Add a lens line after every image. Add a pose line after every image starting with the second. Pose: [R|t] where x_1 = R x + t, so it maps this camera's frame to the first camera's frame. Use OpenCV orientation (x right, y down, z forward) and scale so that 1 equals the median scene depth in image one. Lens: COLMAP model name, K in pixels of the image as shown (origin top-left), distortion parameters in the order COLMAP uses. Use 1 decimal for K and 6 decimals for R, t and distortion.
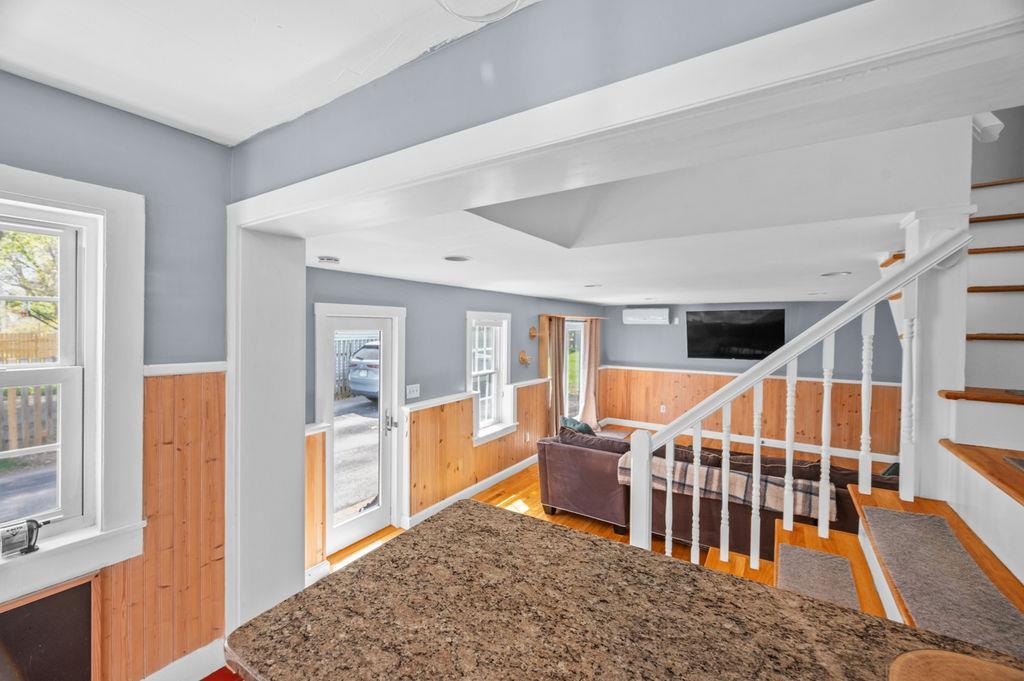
lens RADIAL K [[415.2, 0, 515.9], [0, 415.2, 331.7], [0, 0, 1]] dist [0.013100, 0.000195]
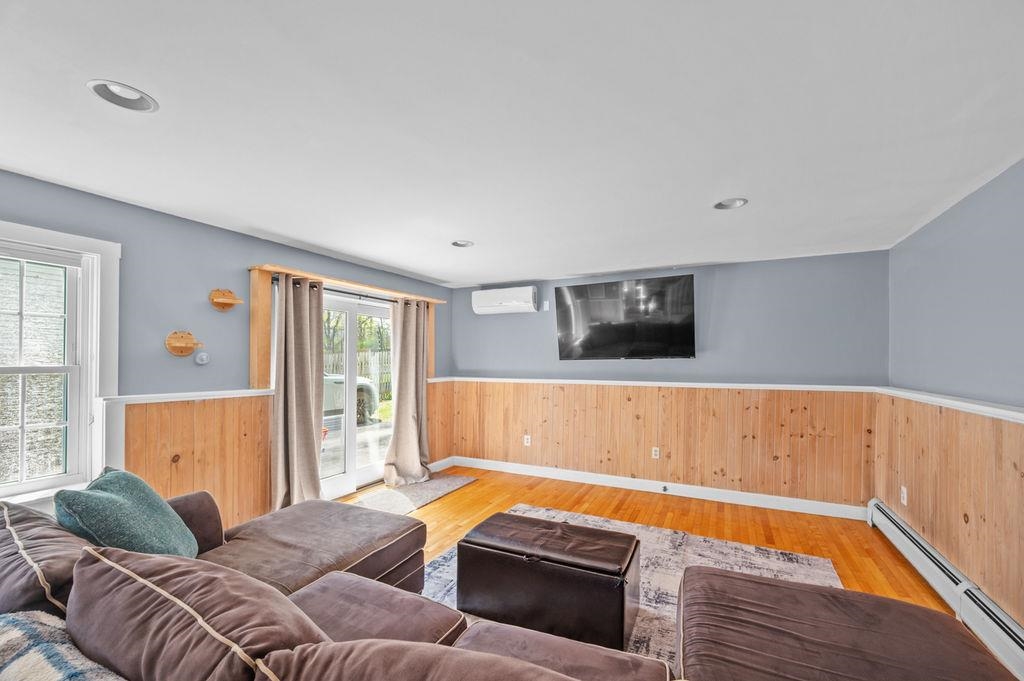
lens RADIAL K [[420.4, 0, 518.4], [0, 420.4, 358.6], [0, 0, 1]] dist [0.003065, 0.000531]
pose [[0.994402, -0.005814, 0.105503, 0.275905], [0.007697, 0.999818, -0.017452, 0.070089], [-0.105382, 0.018167, 0.994266, 0.351984]]
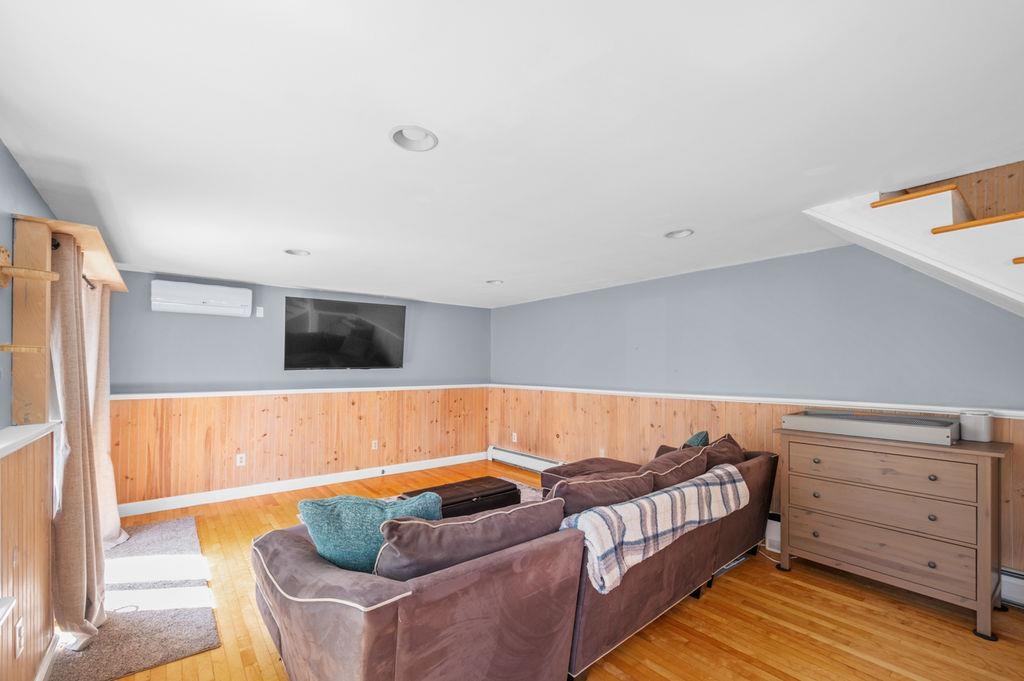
lens RADIAL K [[437.9, 0, 508.3], [0, 437.9, 367.2], [0, 0, 1]] dist [-0.000250, 0.000101]
pose [[0.336354, -0.009065, 0.941692, -0.100633], [0.015744, 0.999868, 0.004001, 0.059912], [-0.941604, 0.013480, 0.336452, 0.445305]]
